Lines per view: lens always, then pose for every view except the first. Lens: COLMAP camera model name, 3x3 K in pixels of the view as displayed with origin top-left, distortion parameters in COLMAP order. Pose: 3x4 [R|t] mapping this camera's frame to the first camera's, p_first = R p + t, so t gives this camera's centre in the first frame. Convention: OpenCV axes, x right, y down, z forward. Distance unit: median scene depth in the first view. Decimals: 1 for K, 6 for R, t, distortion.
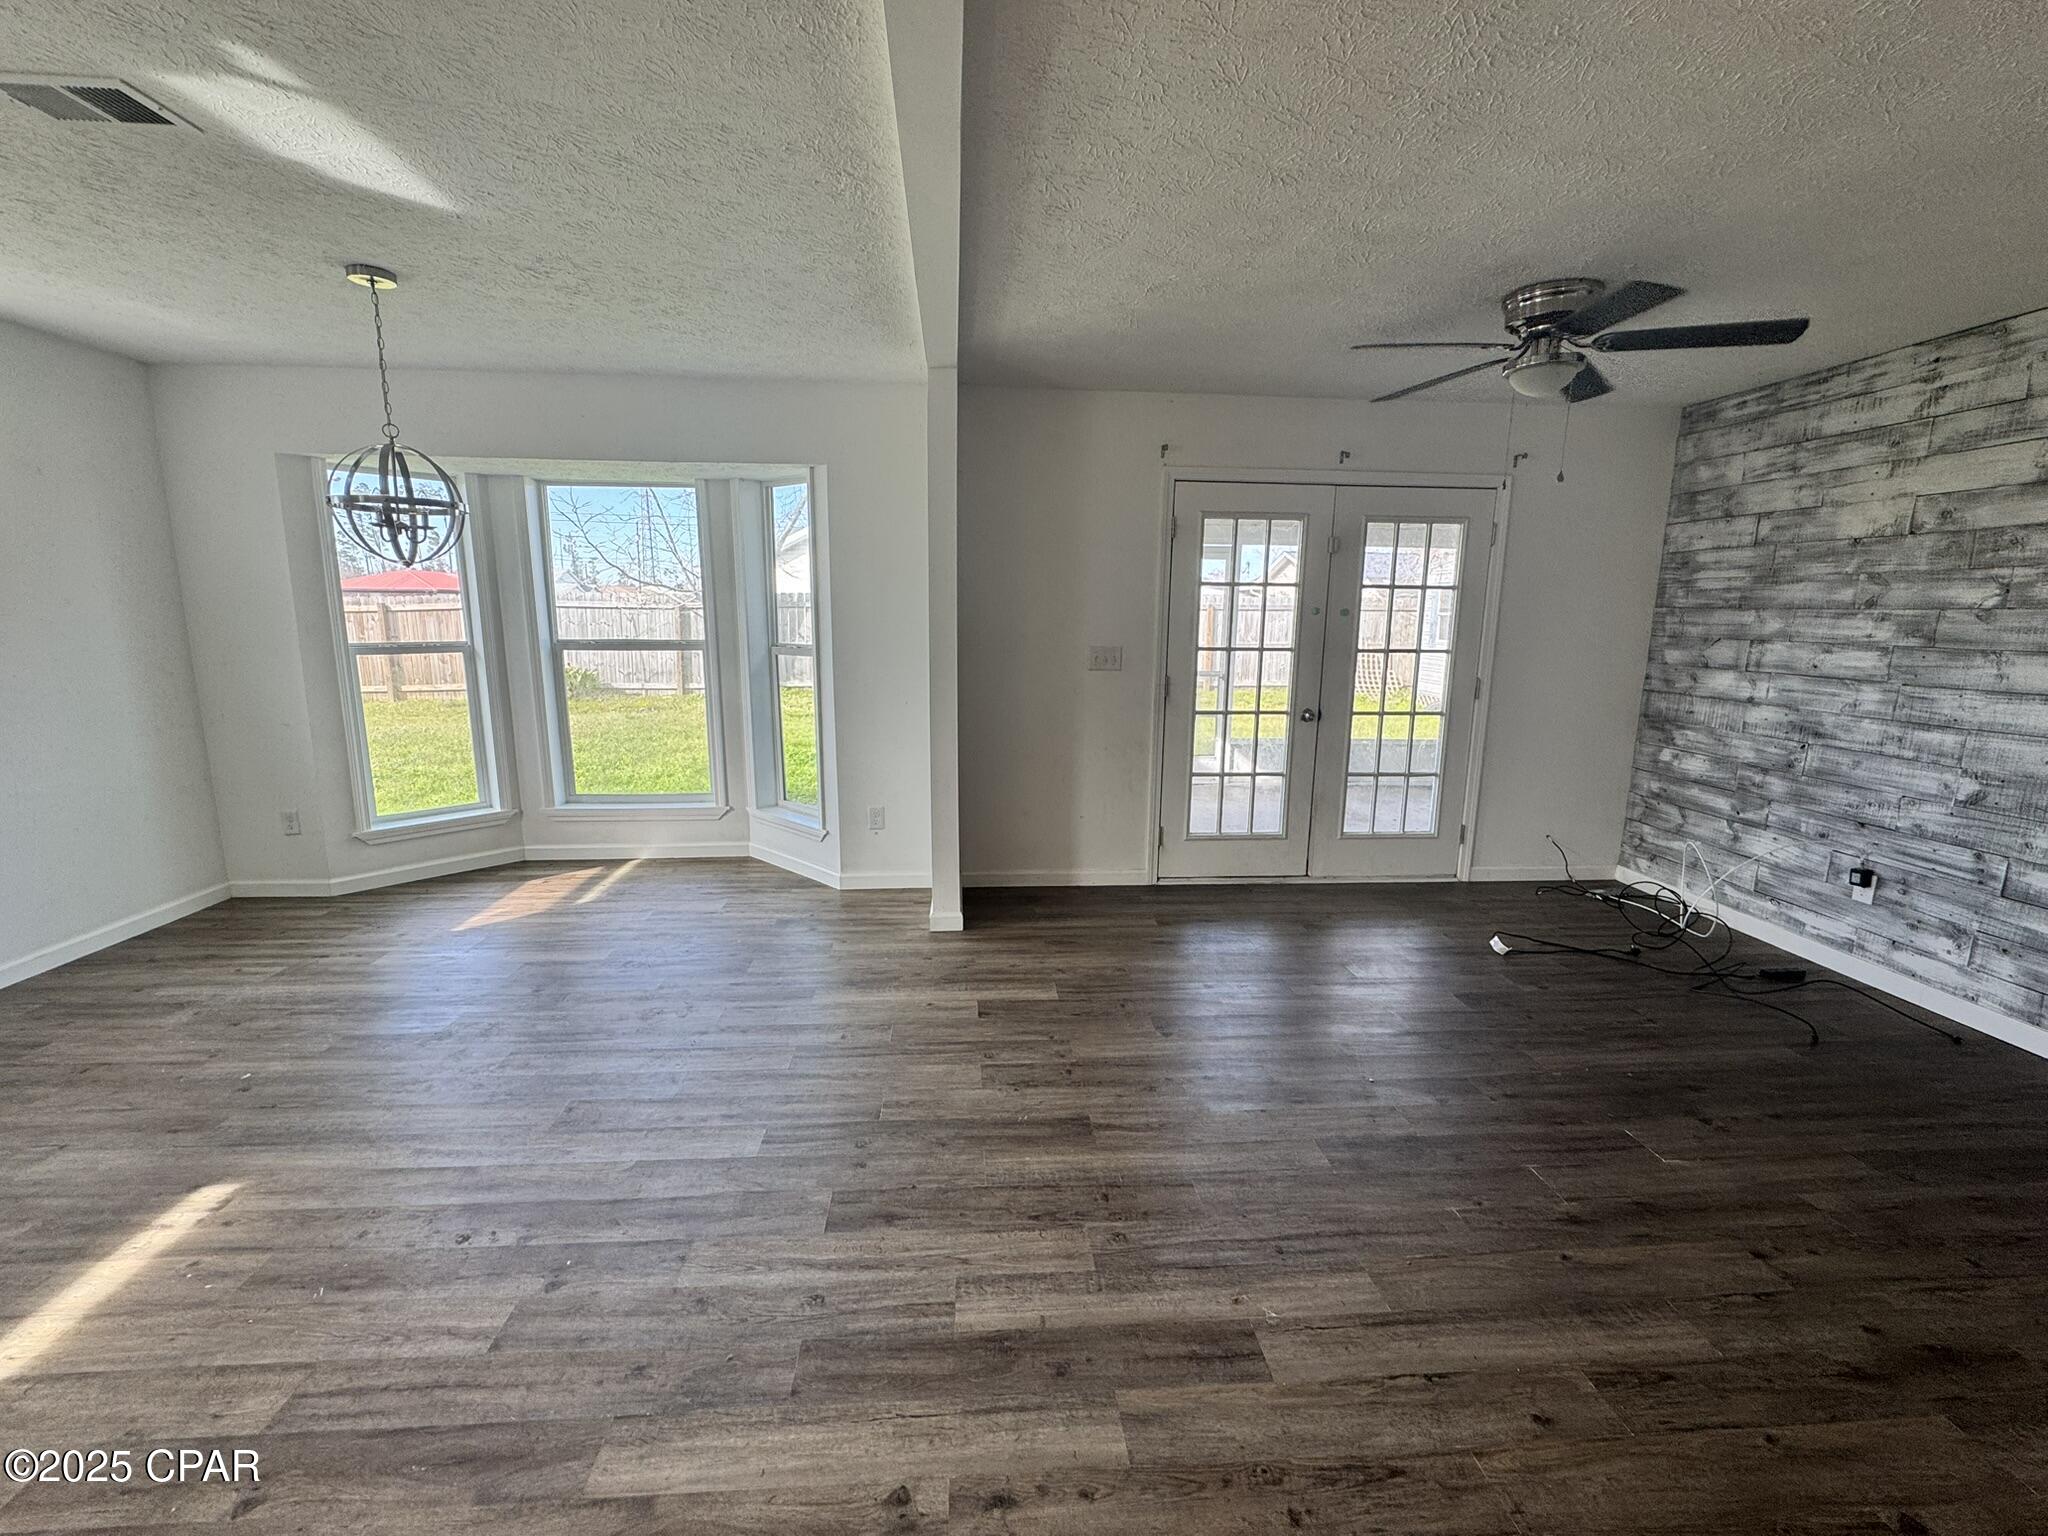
lens RADIAL K [[831.7, 0, 1024.2], [0, 831.7, 764.1], [0, 0, 1]] dist [-0.002272, 0.000175]
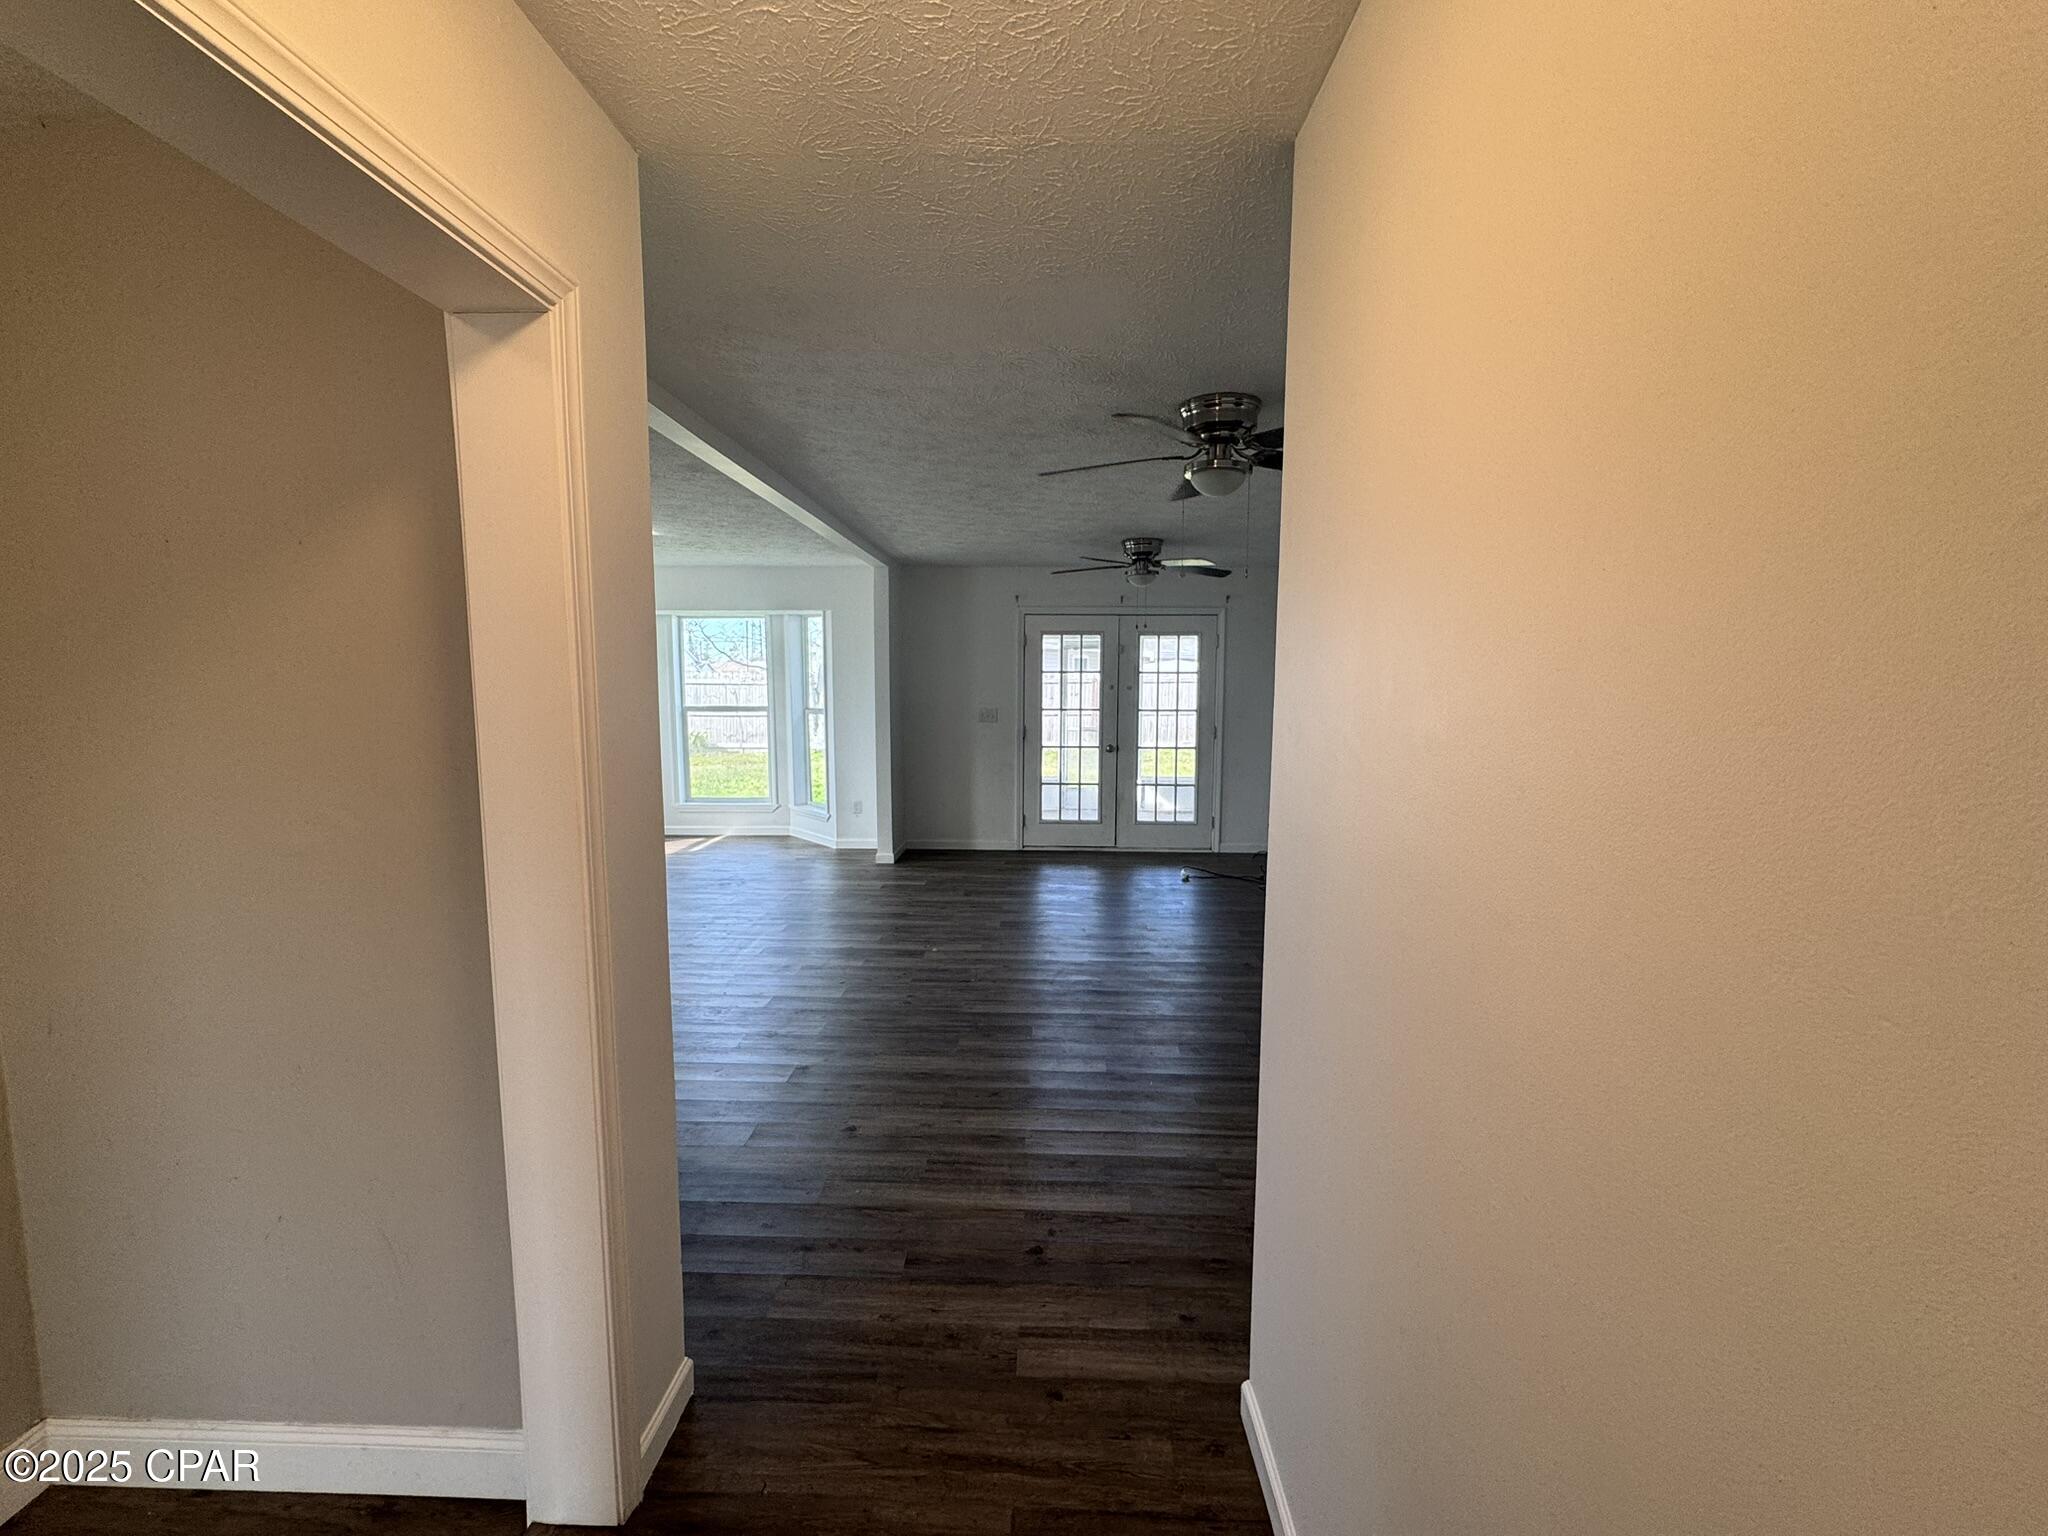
lens RADIAL K [[814.2, 0, 1020.6], [0, 814.2, 766.2], [0, 0, 1]] dist [-0.002351, 0.000500]
pose [[0.994601, 0.005772, -0.103610, 0.329061], [-0.014055, 0.996745, -0.079388, 0.108465], [0.102814, 0.080416, 0.991445, -0.637404]]
